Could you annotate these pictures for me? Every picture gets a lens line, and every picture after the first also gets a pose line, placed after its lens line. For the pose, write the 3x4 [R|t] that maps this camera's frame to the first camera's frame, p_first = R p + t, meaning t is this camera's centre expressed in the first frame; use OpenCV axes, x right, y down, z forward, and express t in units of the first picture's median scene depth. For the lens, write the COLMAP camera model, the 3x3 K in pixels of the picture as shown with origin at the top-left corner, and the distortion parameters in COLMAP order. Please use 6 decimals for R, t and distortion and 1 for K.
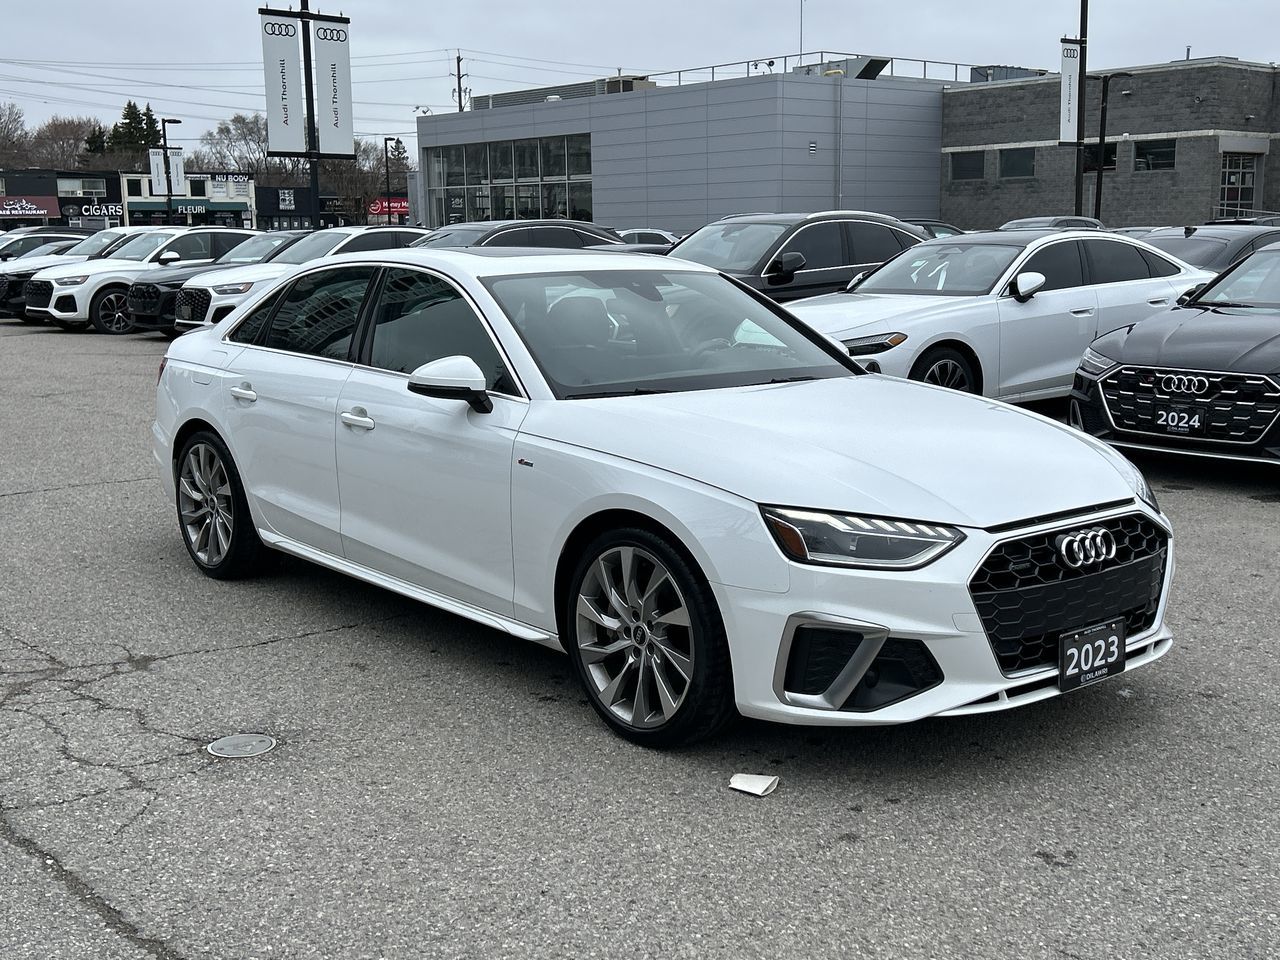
lens RADIAL K [[1459.0, 0, 640.0], [0, 1459.0, 480.0], [0, 0, 1]] dist [0.105248, -0.185888]
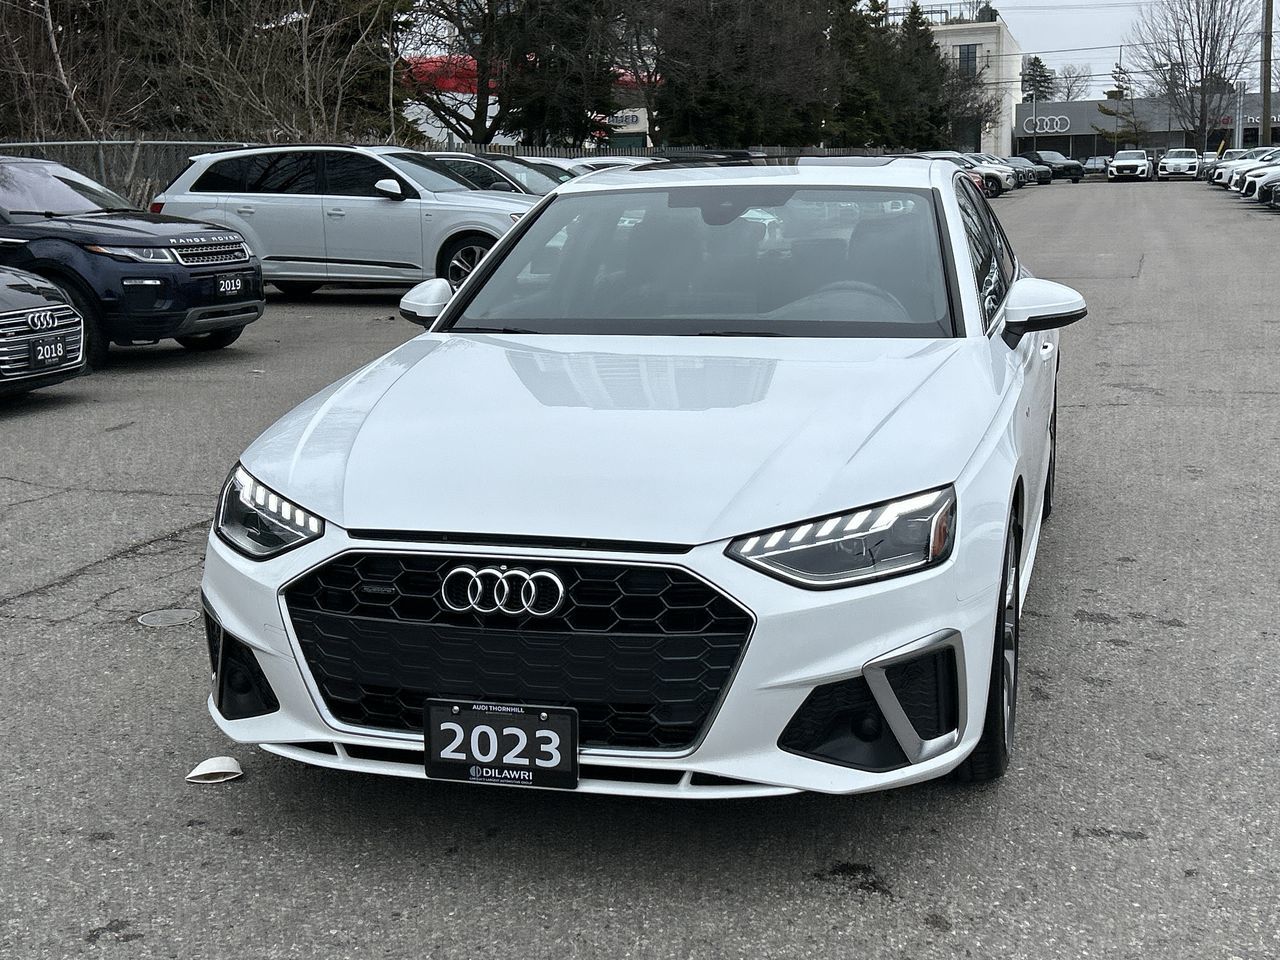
lens RADIAL K [[1645.5, 0, 640.0], [0, 1645.5, 480.0], [0, 0, 1]] dist [0.197958, -0.543967]
pose [[0.556315, 0.154049, -0.816568, 0.731214], [-0.120368, 0.987241, 0.104243, -0.071429], [0.822208, 0.040297, 0.567759, 0.459535]]
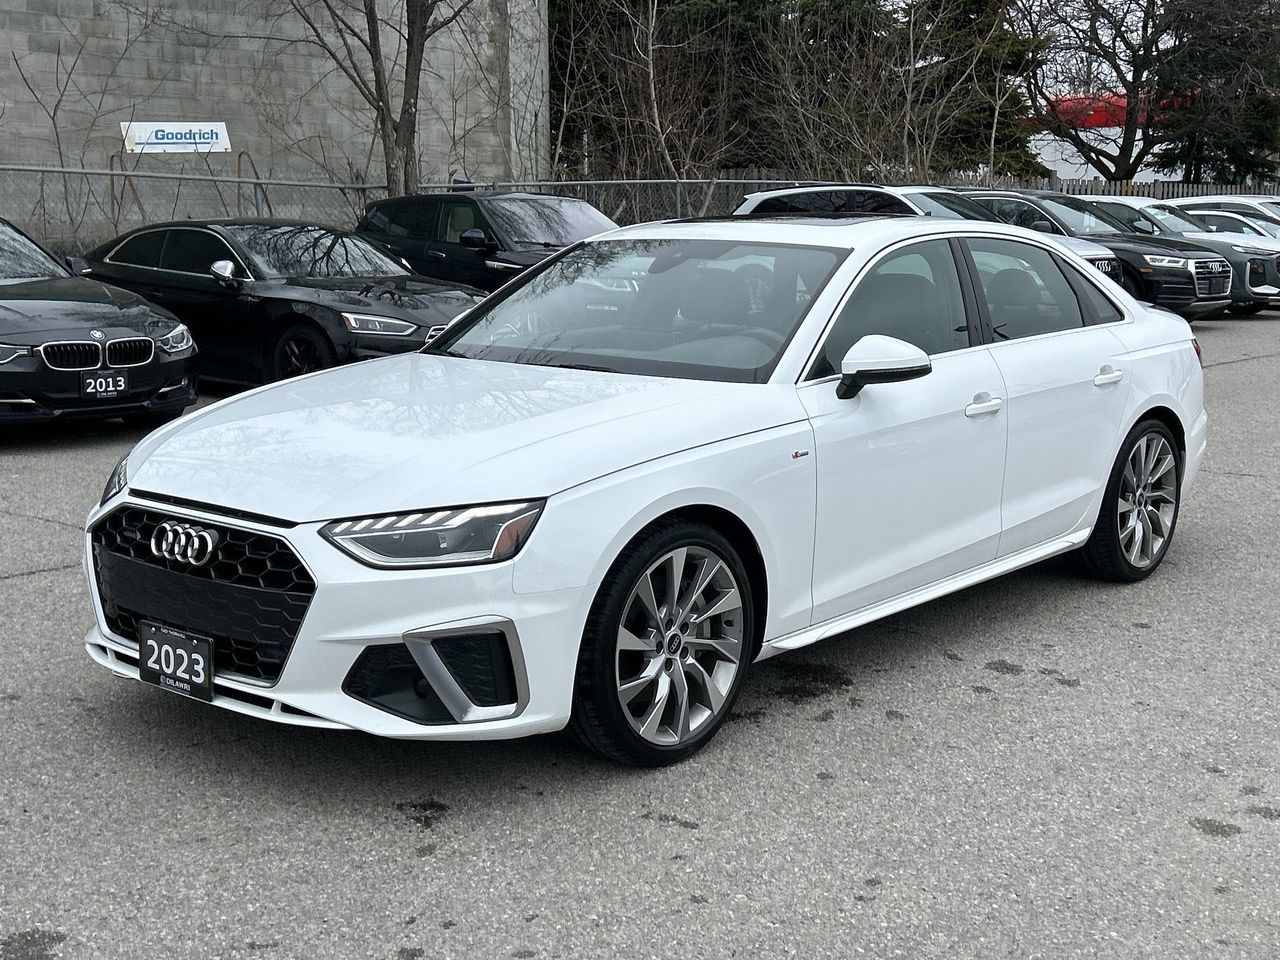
lens RADIAL K [[1645.5, 0, 640.0], [0, 1645.5, 480.0], [0, 0, 1]] dist [0.197958, -0.543967]
pose [[0.149300, 0.172836, -0.973569, 1.009668], [-0.163479, 0.975369, 0.148085, -0.143338], [0.975184, 0.137049, 0.173878, 0.823631]]
